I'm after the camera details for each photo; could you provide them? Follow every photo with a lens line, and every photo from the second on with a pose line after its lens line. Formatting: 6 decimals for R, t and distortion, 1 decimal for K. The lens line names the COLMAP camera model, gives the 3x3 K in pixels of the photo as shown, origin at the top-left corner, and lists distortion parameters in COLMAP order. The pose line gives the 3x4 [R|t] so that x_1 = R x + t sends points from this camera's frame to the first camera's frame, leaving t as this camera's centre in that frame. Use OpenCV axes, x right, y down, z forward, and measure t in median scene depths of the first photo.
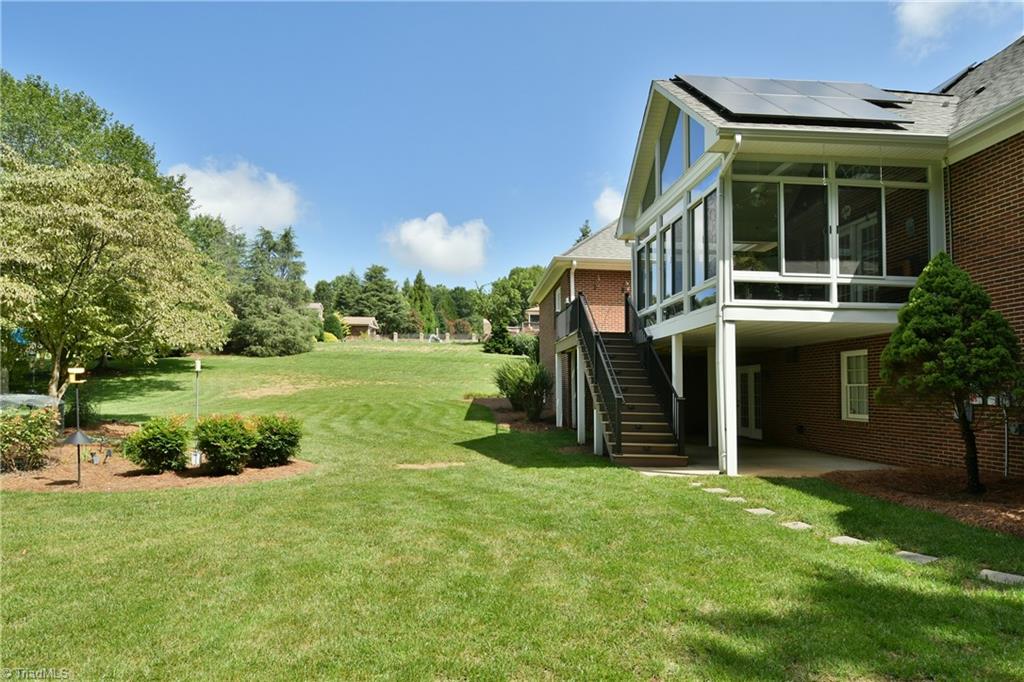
lens RADIAL K [[565.7, 0, 503.9], [0, 565.7, 378.2], [0, 0, 1]] dist [0.001476, -0.011691]
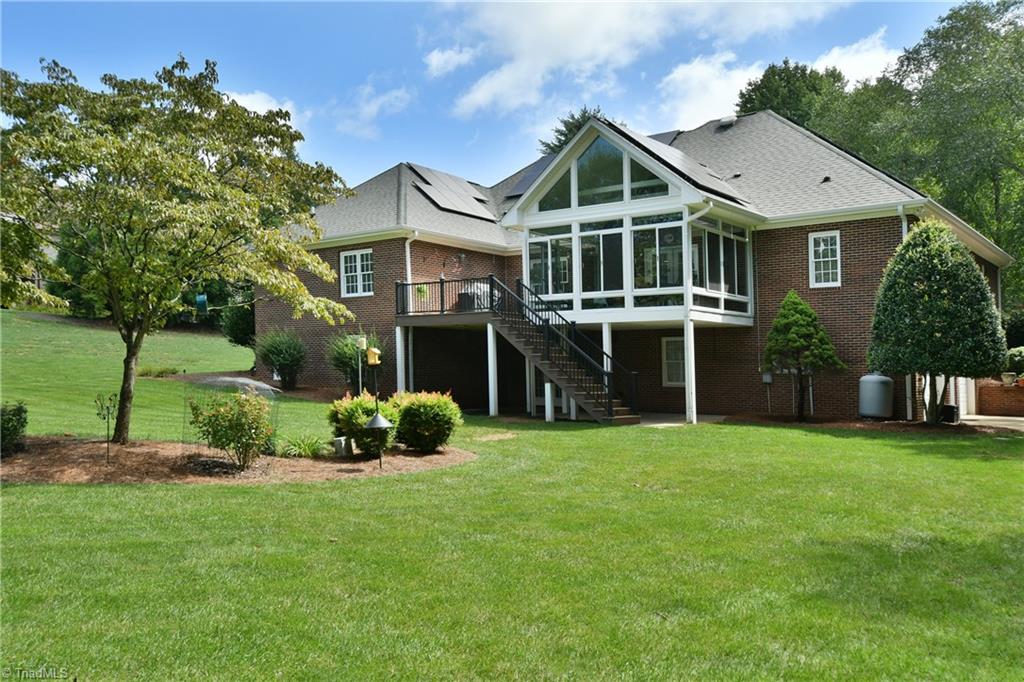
lens RADIAL K [[810.0, 0, 509.9], [0, 810.0, 338.8], [0, 0, 1]] dist [0.037846, 0.003340]
pose [[0.665022, 0.017659, 0.746615, -1.483614], [-0.012410, 0.999844, -0.012595, -0.018478], [-0.746721, -0.000889, 0.665137, -0.058721]]
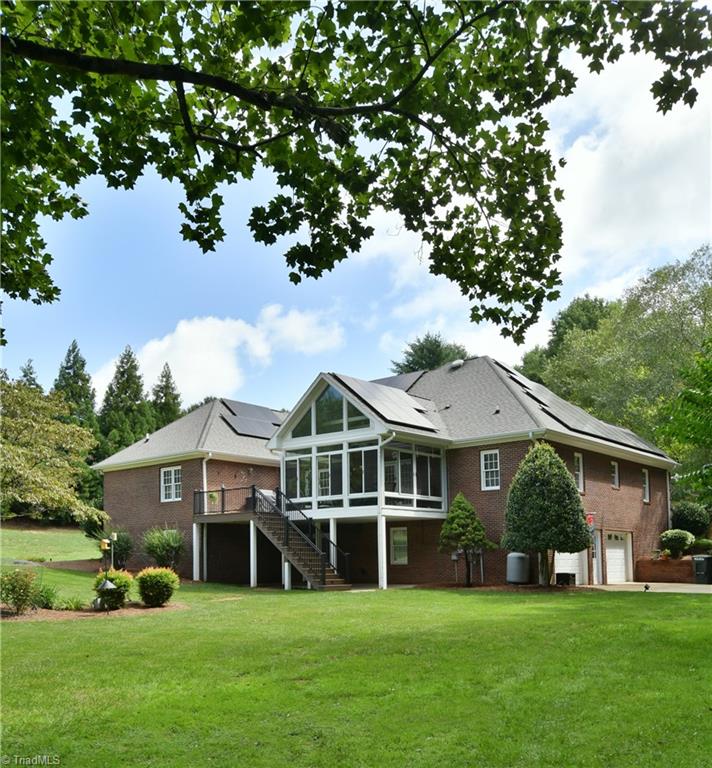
lens RADIAL K [[735.8, 0, 394.7], [0, 735.8, 488.9], [0, 0, 1]] dist [0.019103, 0.000000]
pose [[0.678408, 0.046994, 0.733181, -1.550041], [0.004292, 0.997682, -0.067920, -0.013598], [-0.734673, 0.049224, 0.676633, -0.864586]]
